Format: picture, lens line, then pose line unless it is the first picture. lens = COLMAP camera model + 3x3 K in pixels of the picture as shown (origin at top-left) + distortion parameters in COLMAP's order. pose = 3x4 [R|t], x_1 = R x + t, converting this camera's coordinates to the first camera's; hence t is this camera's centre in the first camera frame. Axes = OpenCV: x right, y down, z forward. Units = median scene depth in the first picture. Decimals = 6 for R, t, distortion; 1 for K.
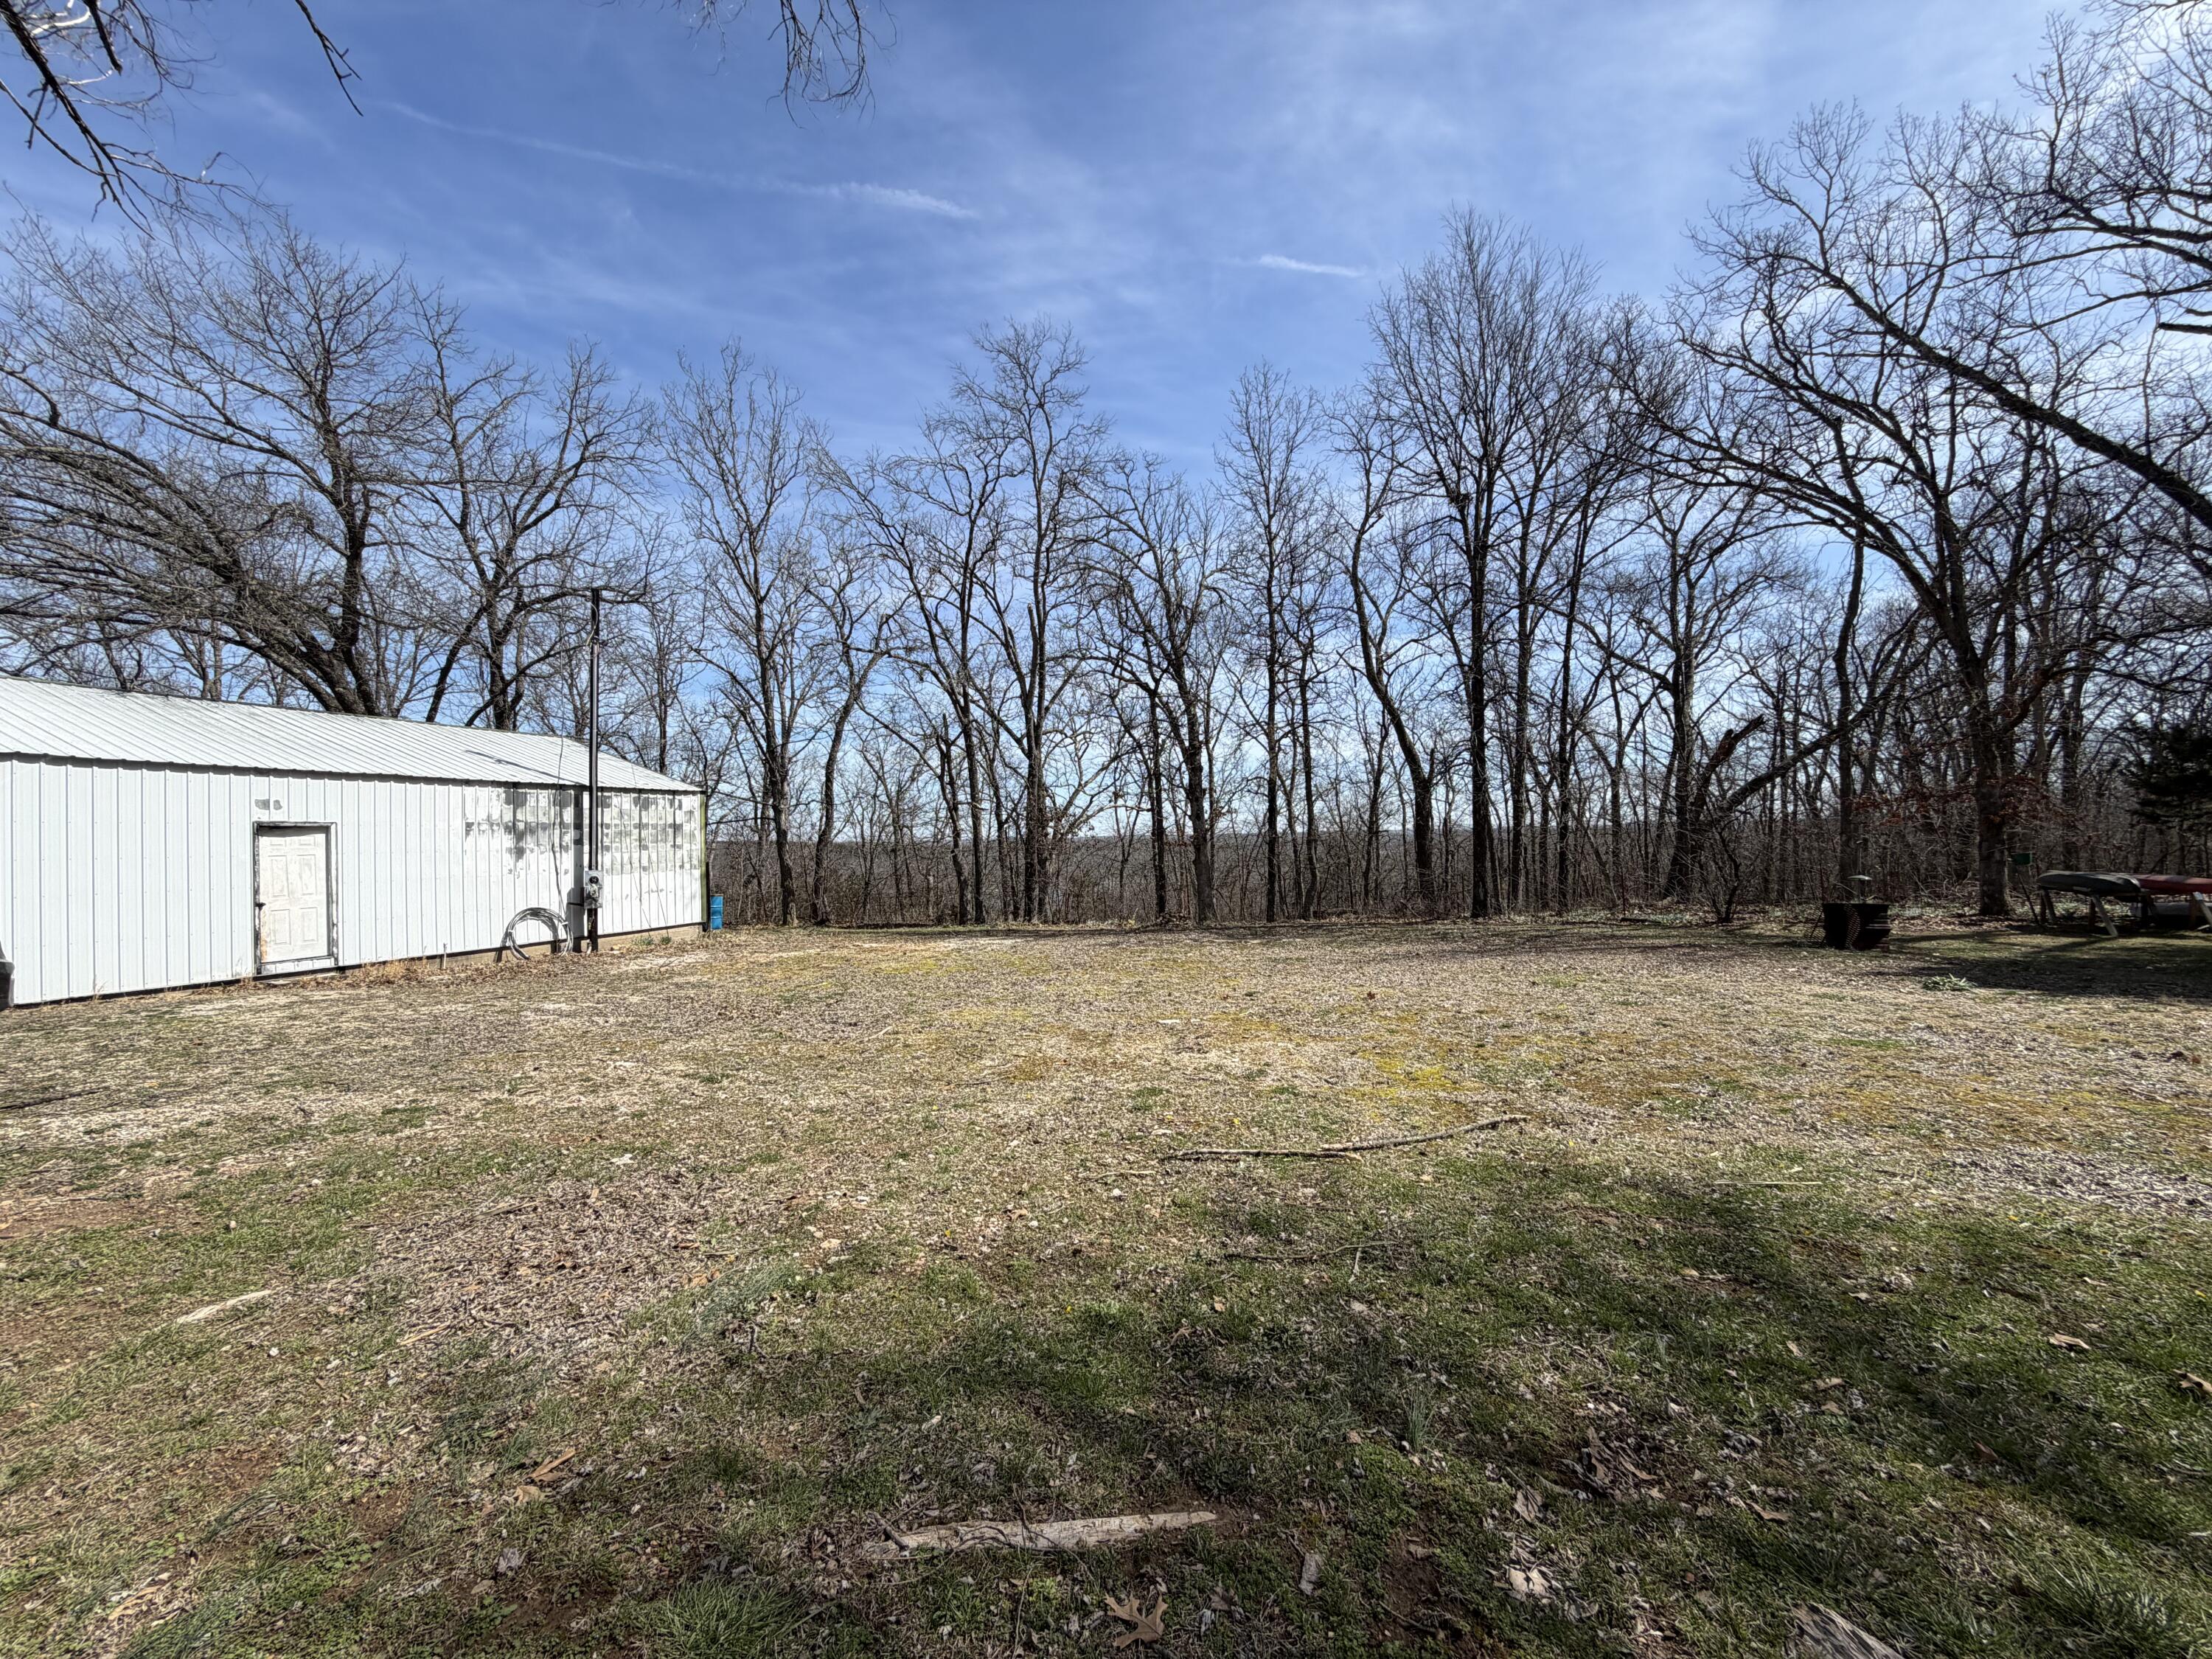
lens RADIAL K [[871.6, 0, 1106.0], [0, 871.6, 829.5], [0, 0, 1]] dist [-0.001669, -0.000214]
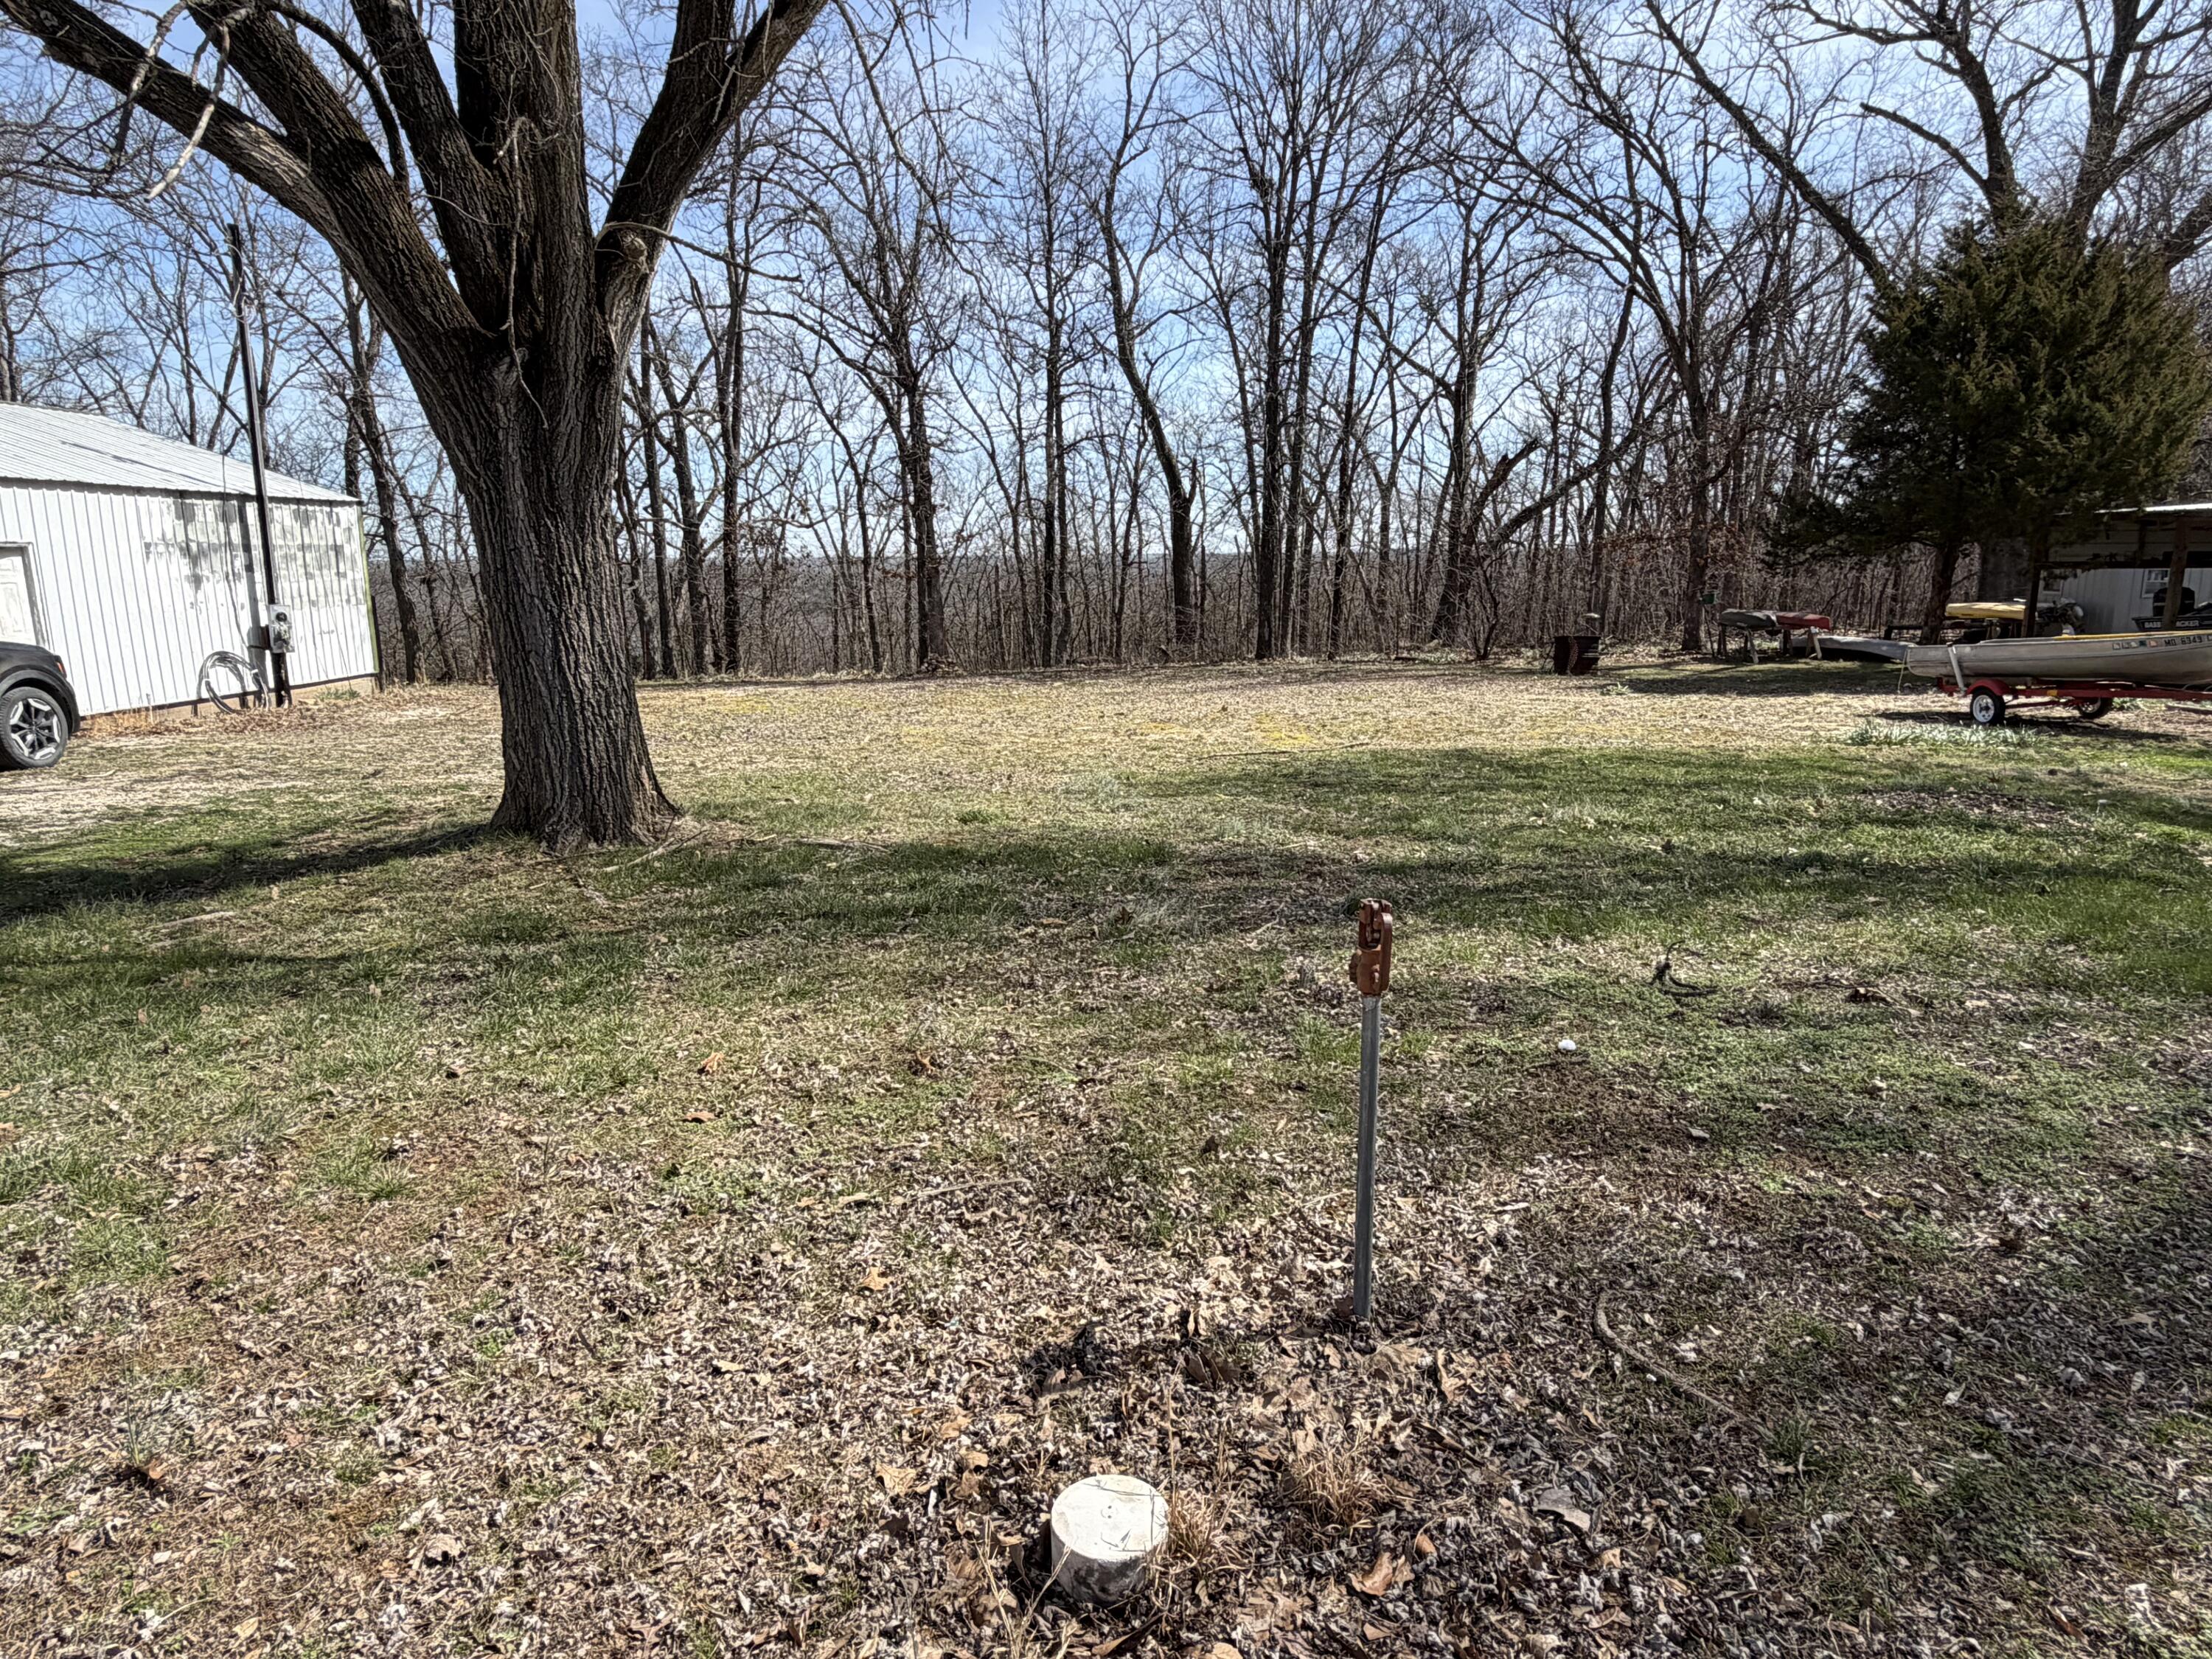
lens RADIAL K [[1364.4, 0, 1097.9], [0, 1364.4, 835.4], [0, 0, 1]] dist [0.002146, -0.000240]
pose [[0.944030, -0.051795, 0.325768, -0.265388], [-0.016186, 0.979132, 0.202581, -0.010439], [-0.329463, -0.196516, 0.923491, -0.396131]]
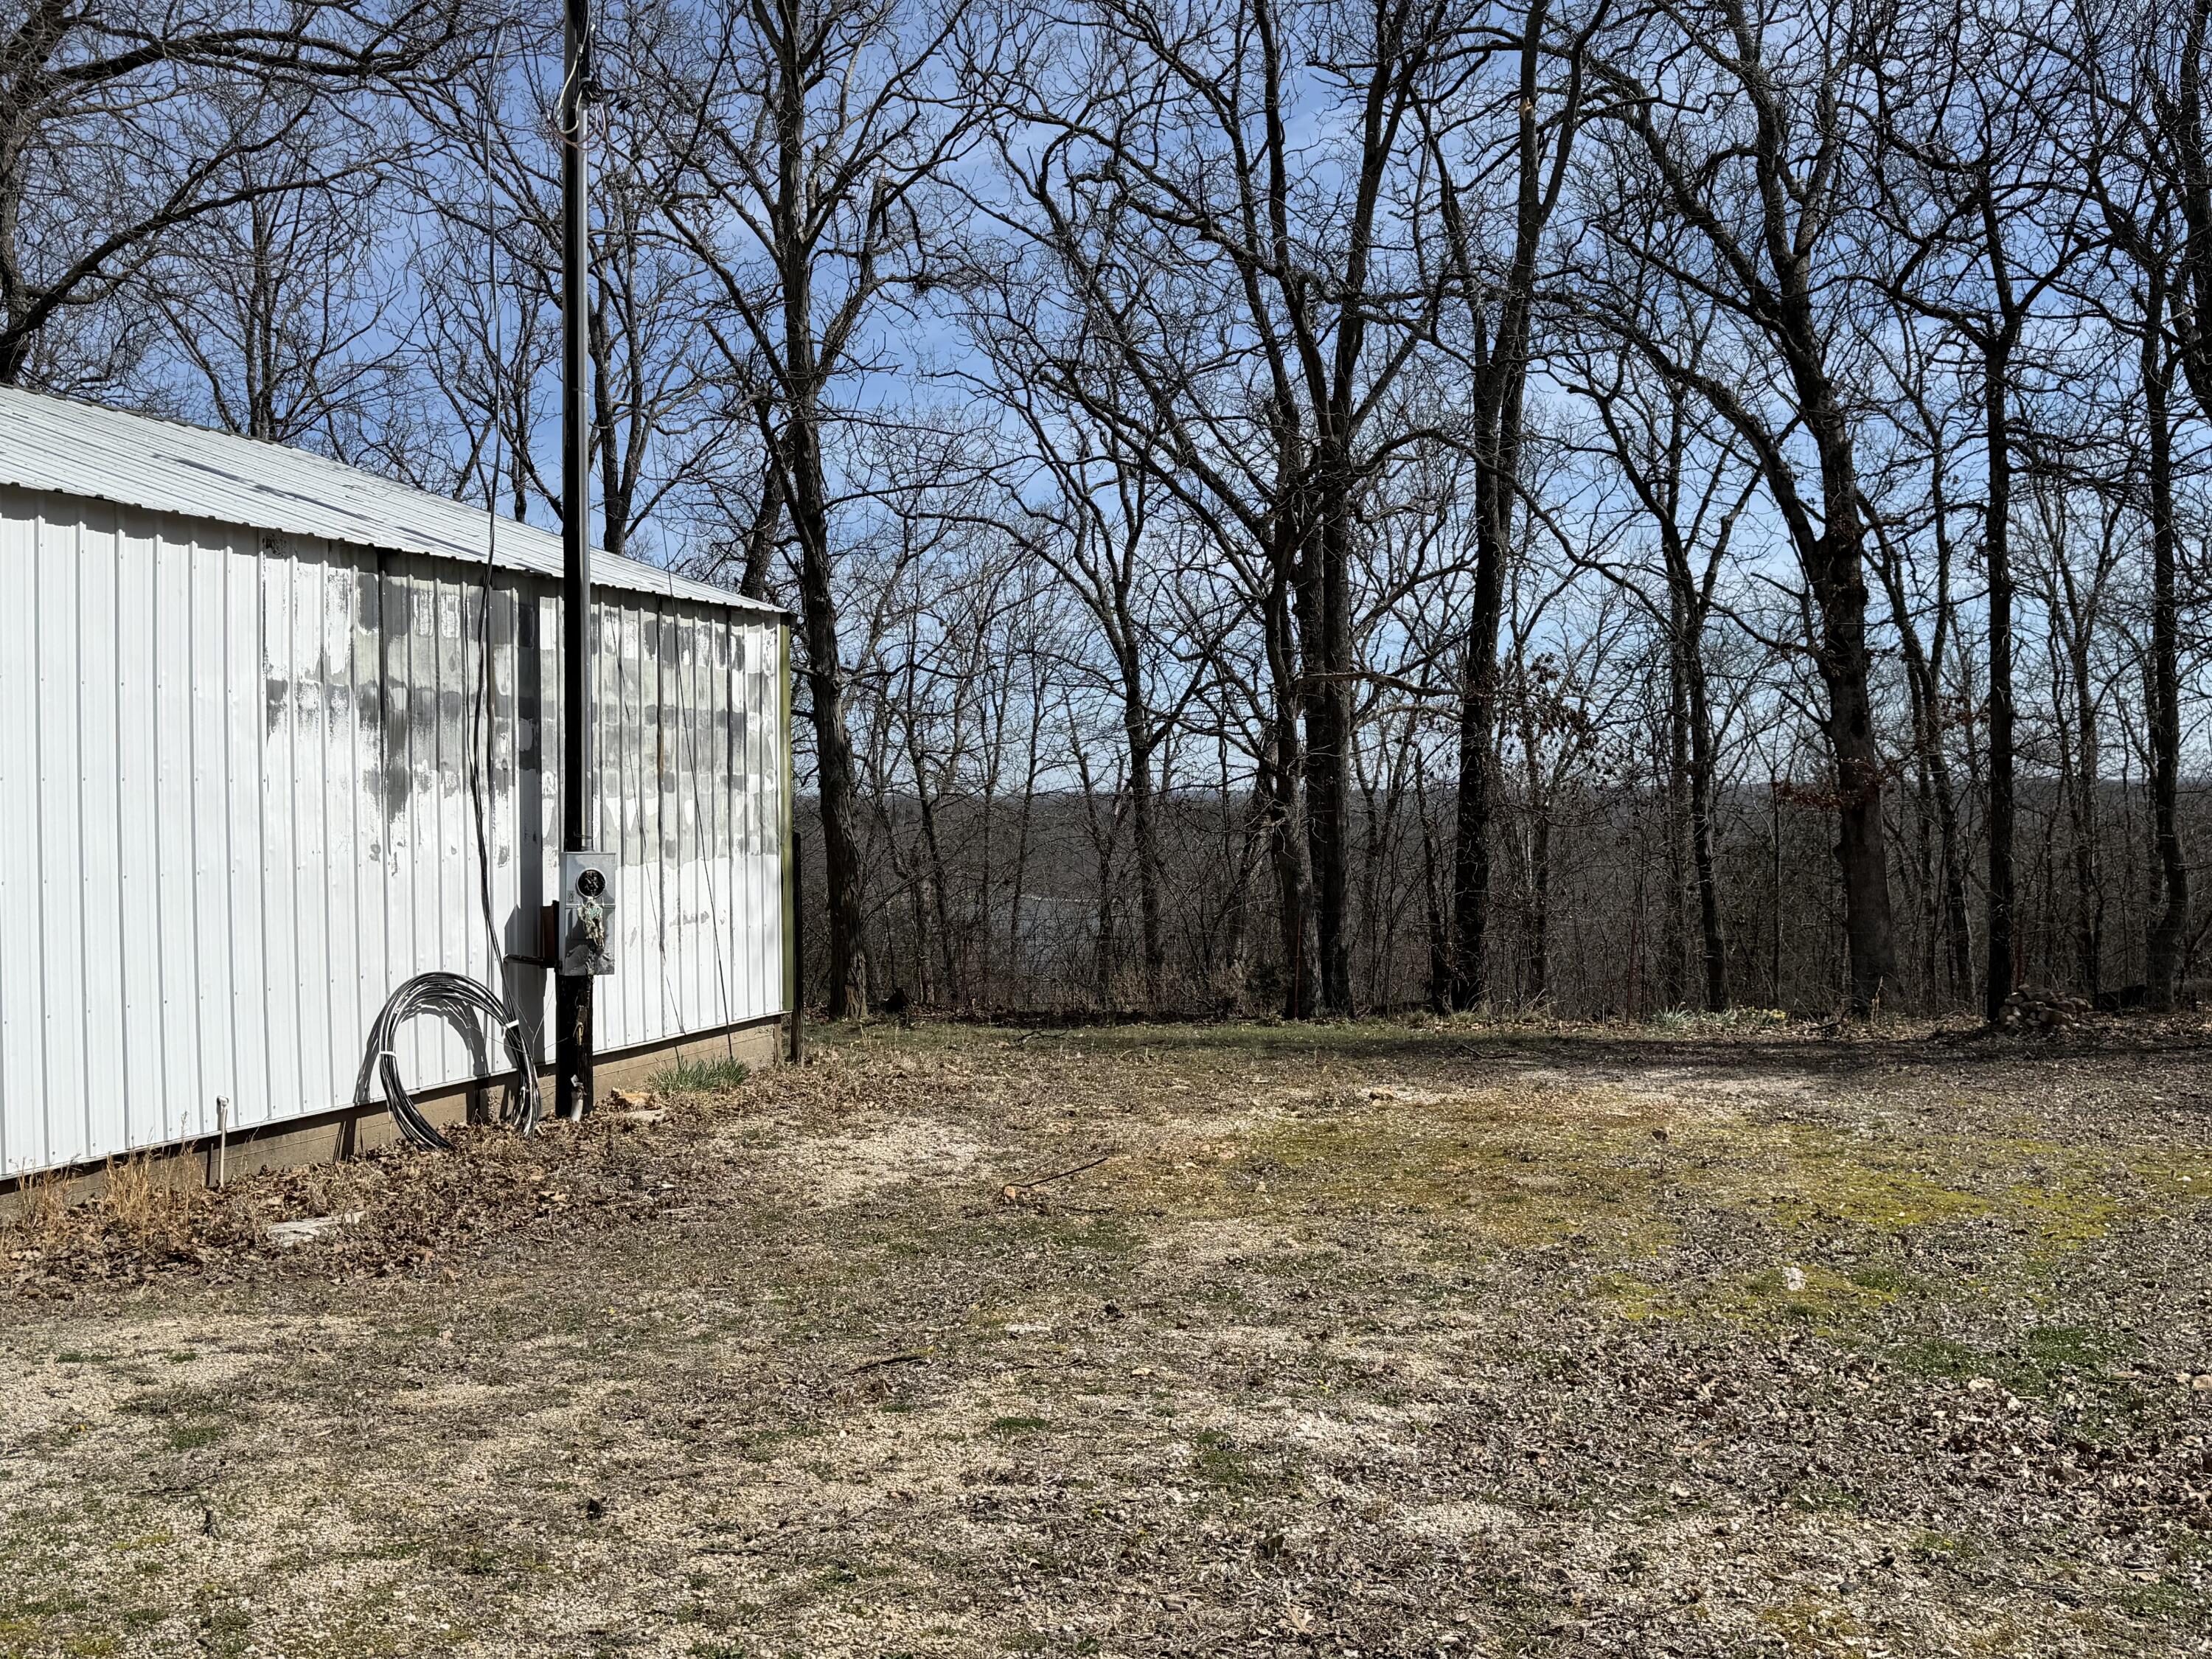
lens RADIAL K [[1998.0, 0, 1116.7], [0, 1998.0, 829.3], [0, 0, 1]] dist [0.064554, 0.001723]
pose [[0.999113, 0.012156, 0.040312, -0.382797], [-0.013149, 0.999615, 0.024443, 0.017045], [-0.039999, -0.024952, 0.998888, 0.252299]]
